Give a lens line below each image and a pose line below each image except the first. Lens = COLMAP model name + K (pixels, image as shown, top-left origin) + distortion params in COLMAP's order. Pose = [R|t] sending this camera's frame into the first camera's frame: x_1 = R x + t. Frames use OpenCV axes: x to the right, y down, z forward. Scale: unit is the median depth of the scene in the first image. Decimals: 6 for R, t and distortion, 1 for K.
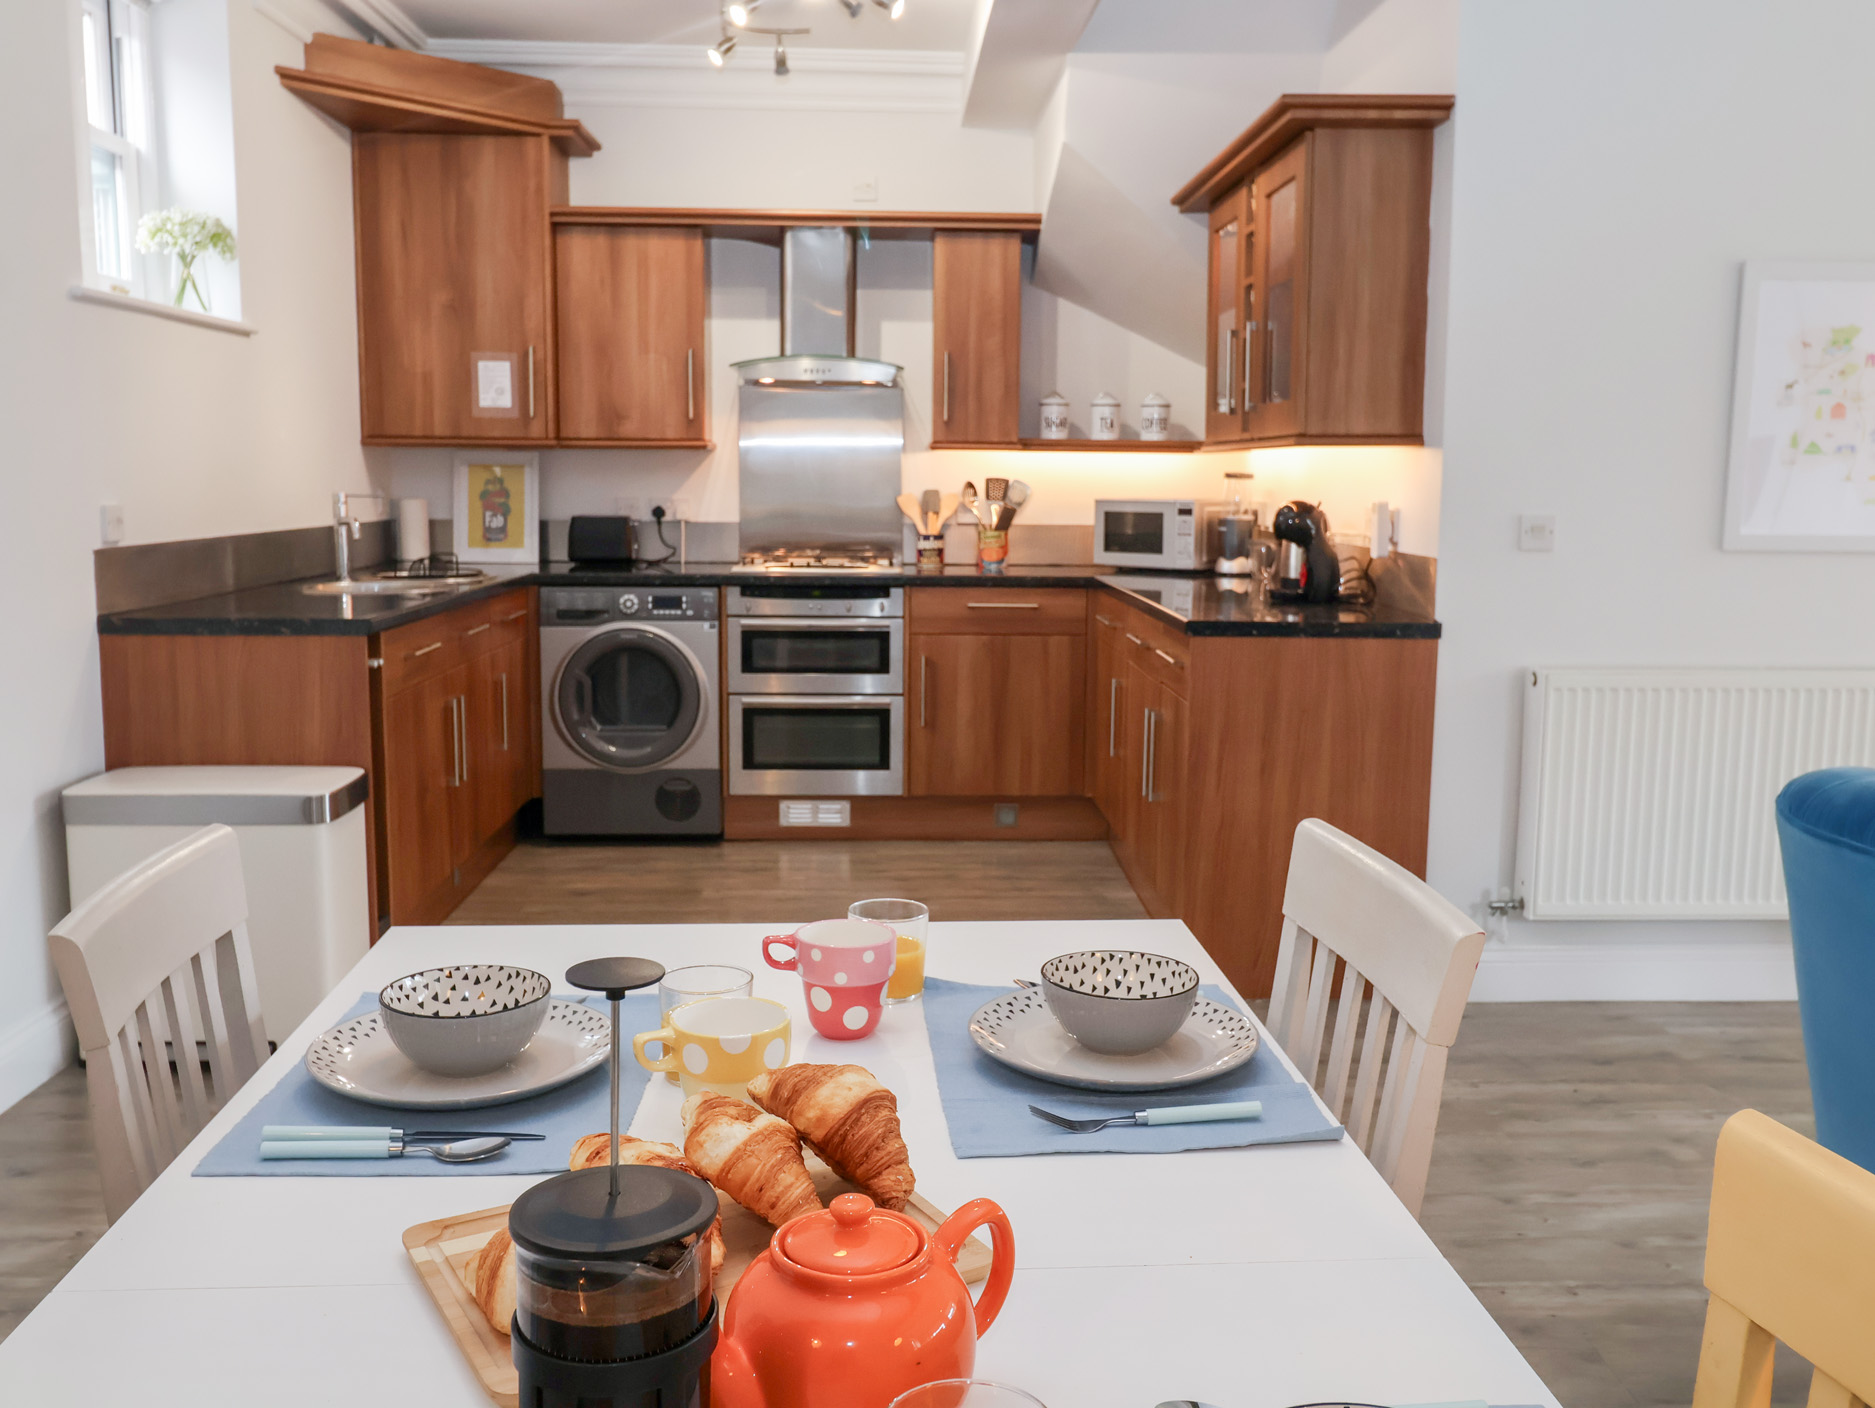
lens RADIAL K [[1686.1, 0, 965.1], [0, 1686.1, 677.0], [0, 0, 1]] dist [0.005003, 0.001720]
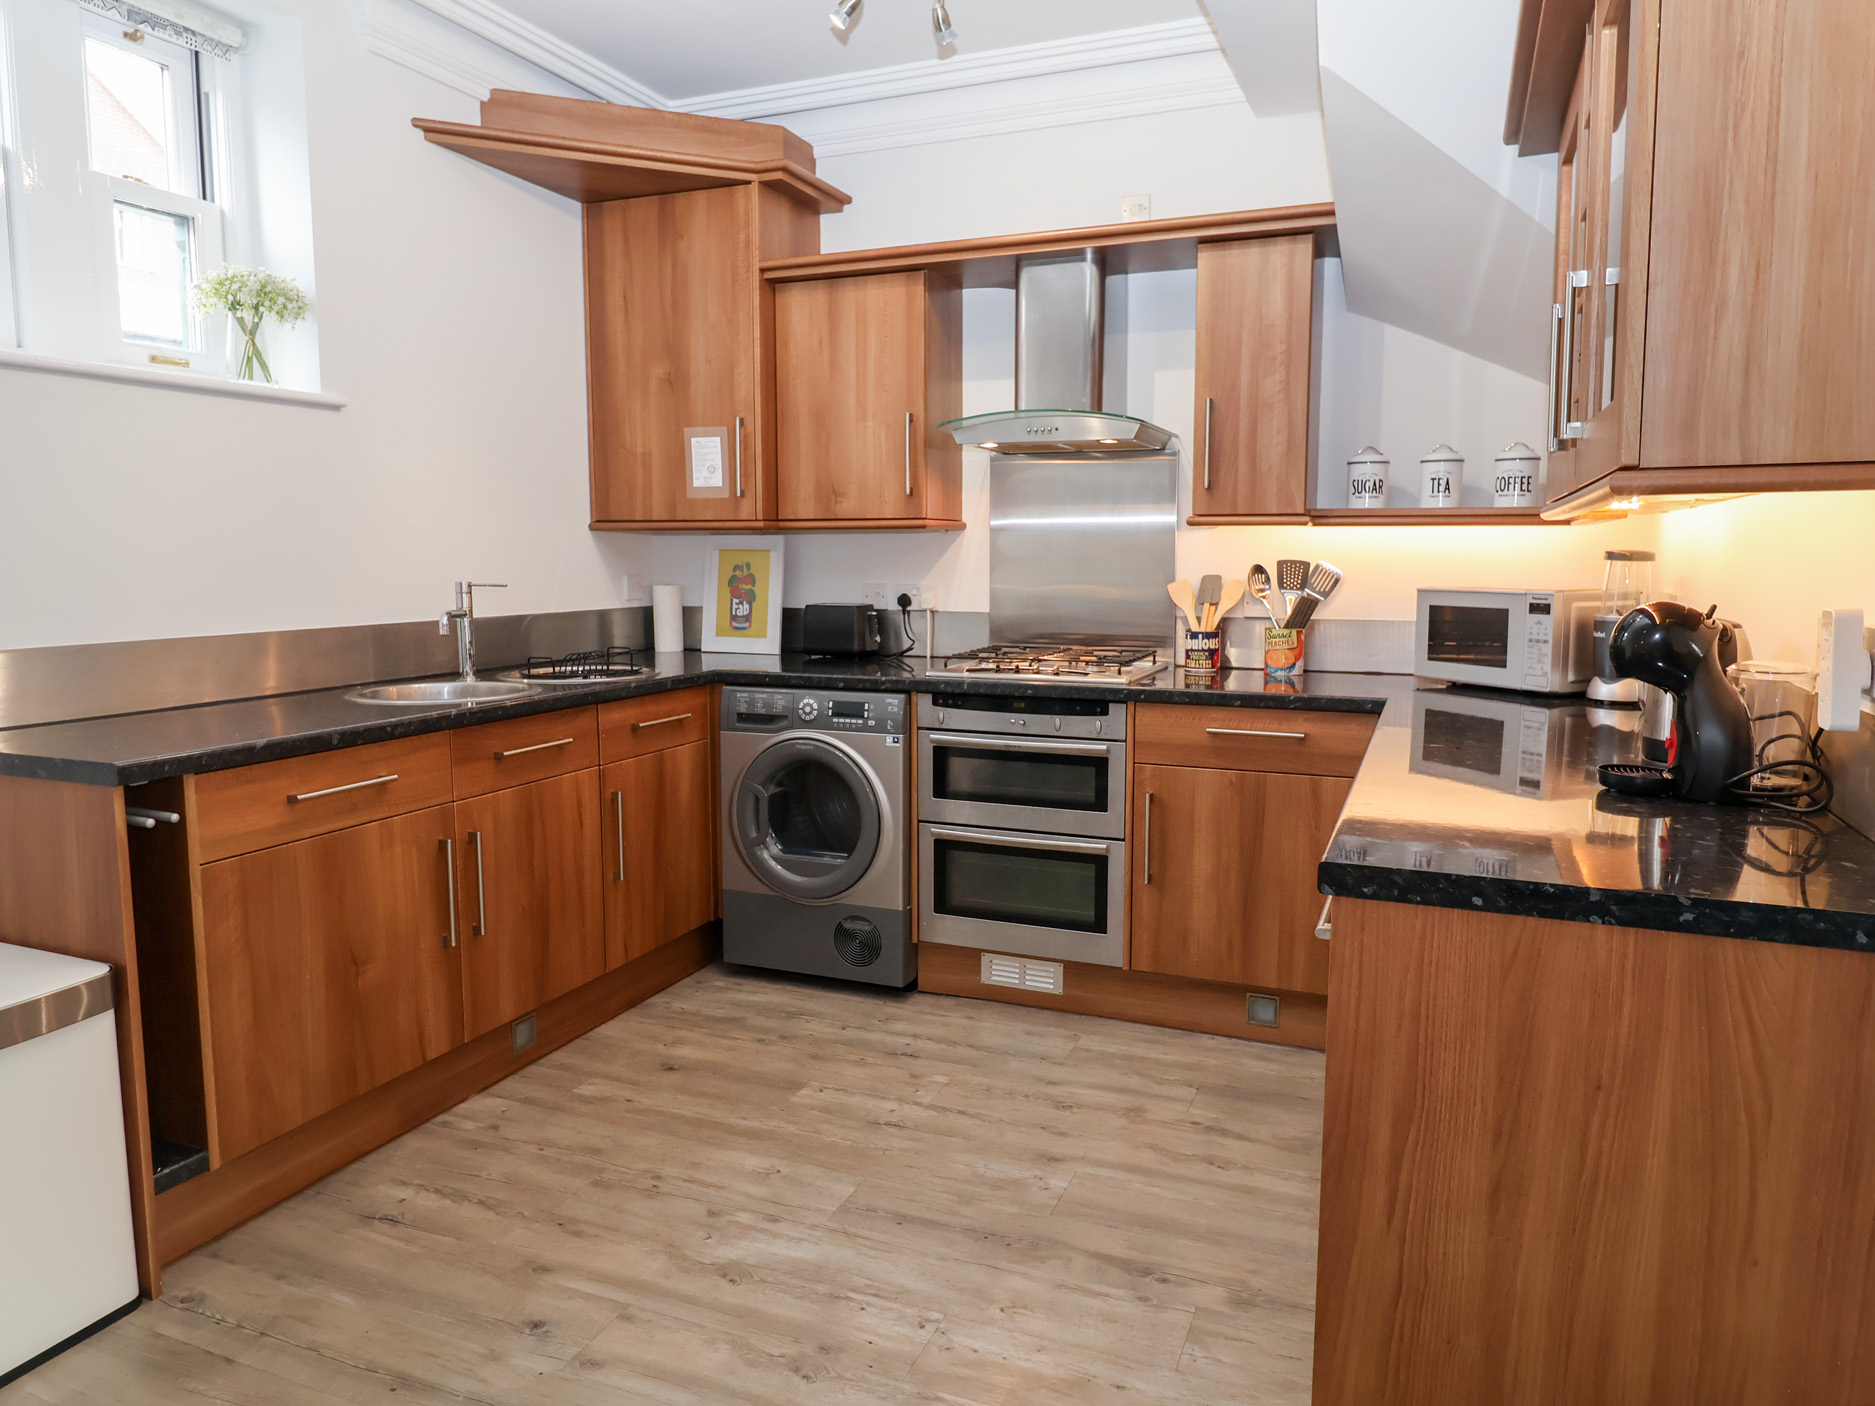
lens RADIAL K [[1236.0, 0, 945.4], [0, 1236.0, 680.9], [0, 0, 1]] dist [0.002910, -0.006669]
pose [[0.904767, 0.035749, -0.424404, 0.129150], [-0.043639, 0.999008, -0.008882, -0.054623], [0.423665, 0.026556, 0.905429, 0.452803]]
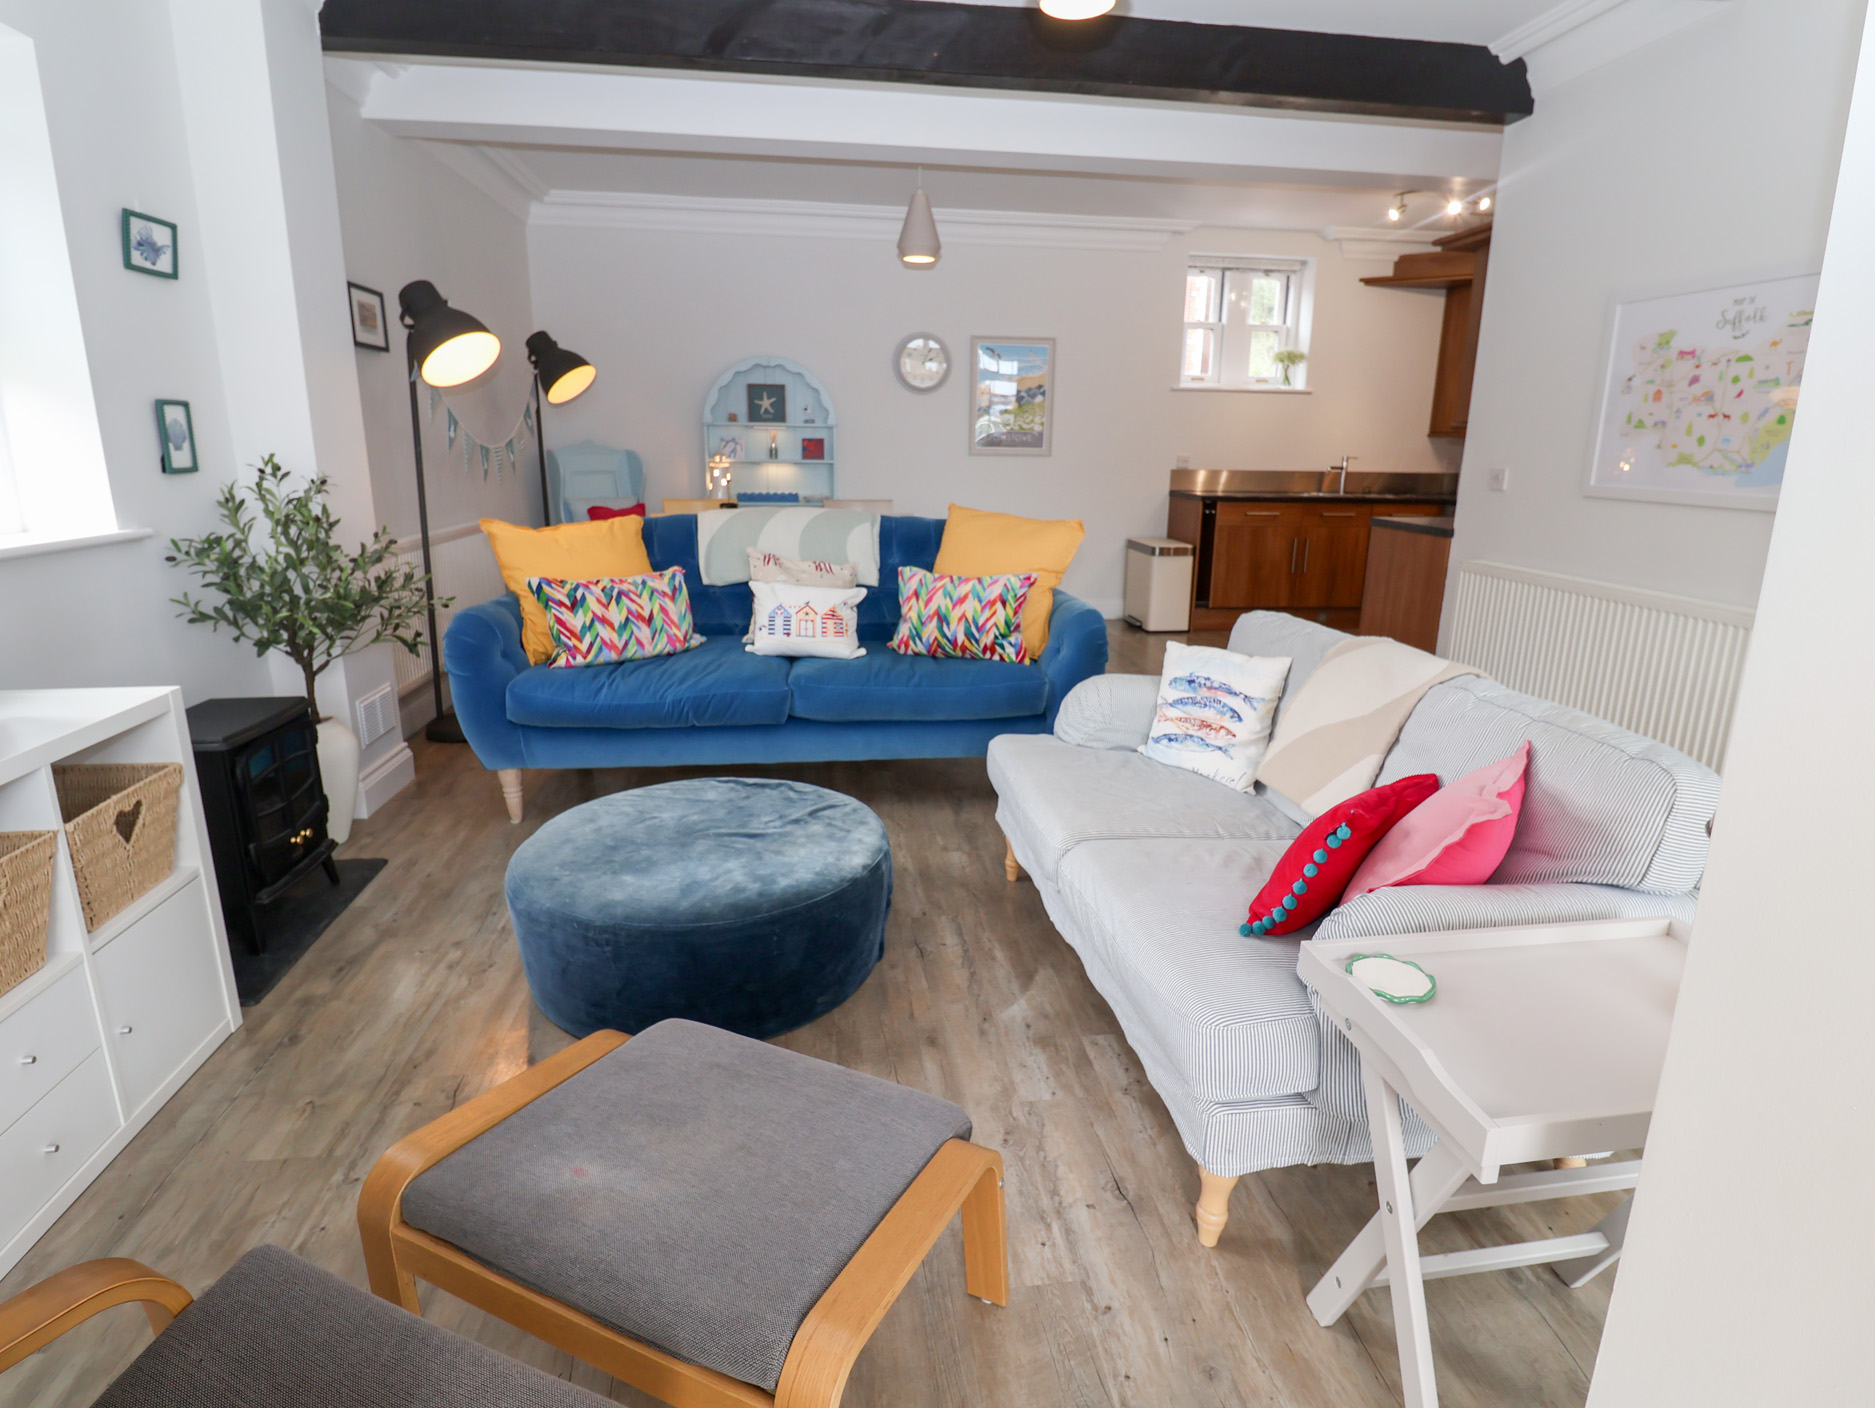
lens RADIAL K [[995.5, 0, 950.7], [0, 995.5, 705.4], [0, 0, 1]] dist [-0.008759, -0.008570]
pose [[0.092763, 0.246509, -0.964691, 0.932558], [-0.135817, 0.962945, 0.233003, -0.017927], [0.986382, 0.109407, 0.122806, 0.264640]]
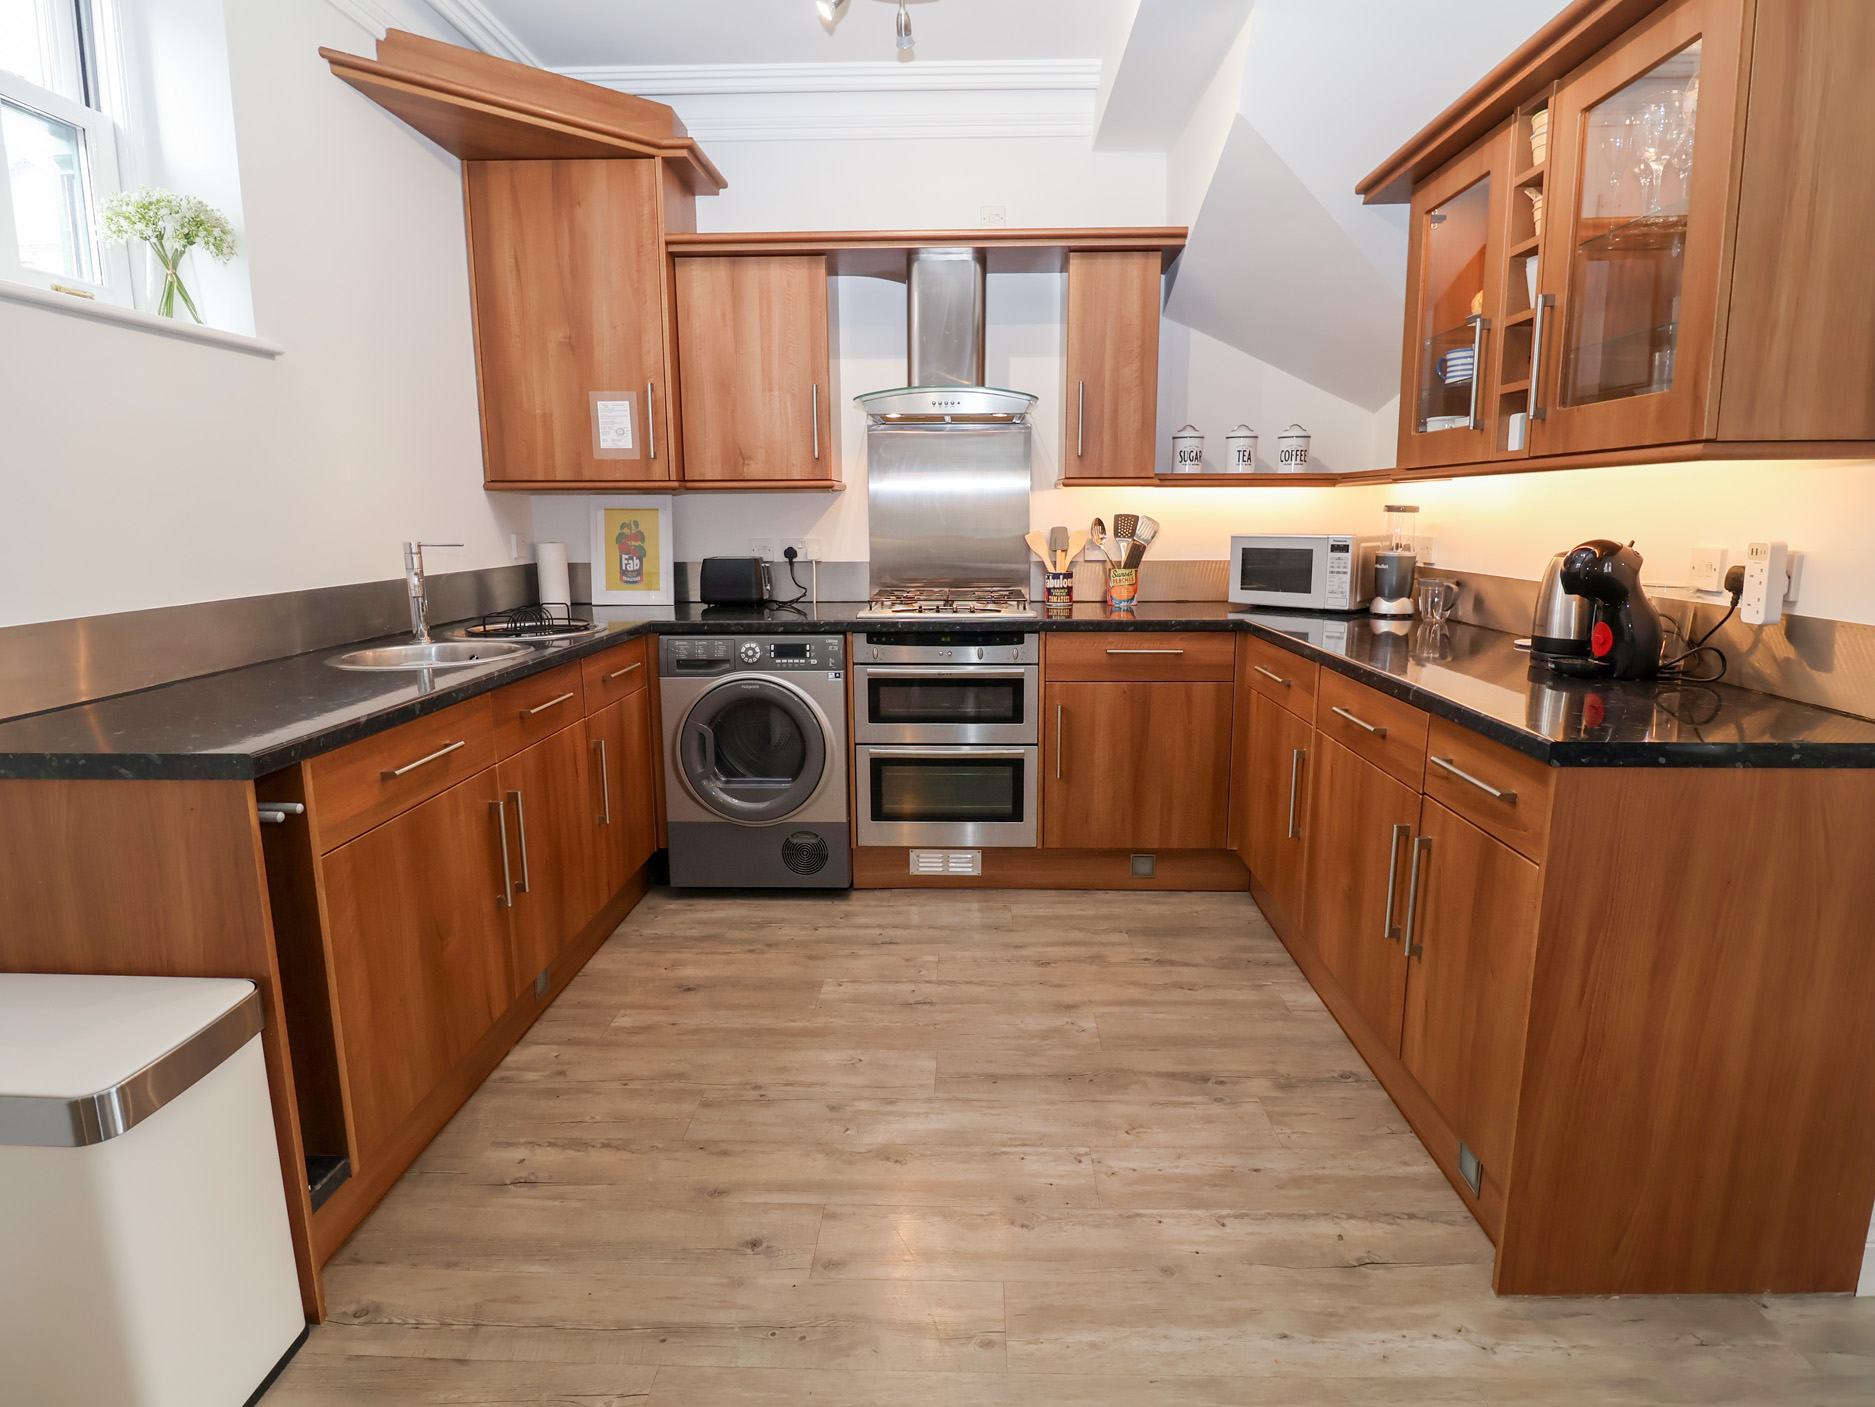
lens RADIAL K [[995.5, 0, 949.9], [0, 995.5, 682.8], [0, 0, 1]] dist [-0.008759, -0.008570]
pose [[0.997083, -0.000737, -0.076321, -0.043590], [0.004438, 0.998821, 0.048339, -0.052409], [0.076195, -0.048537, 0.995911, 0.442130]]
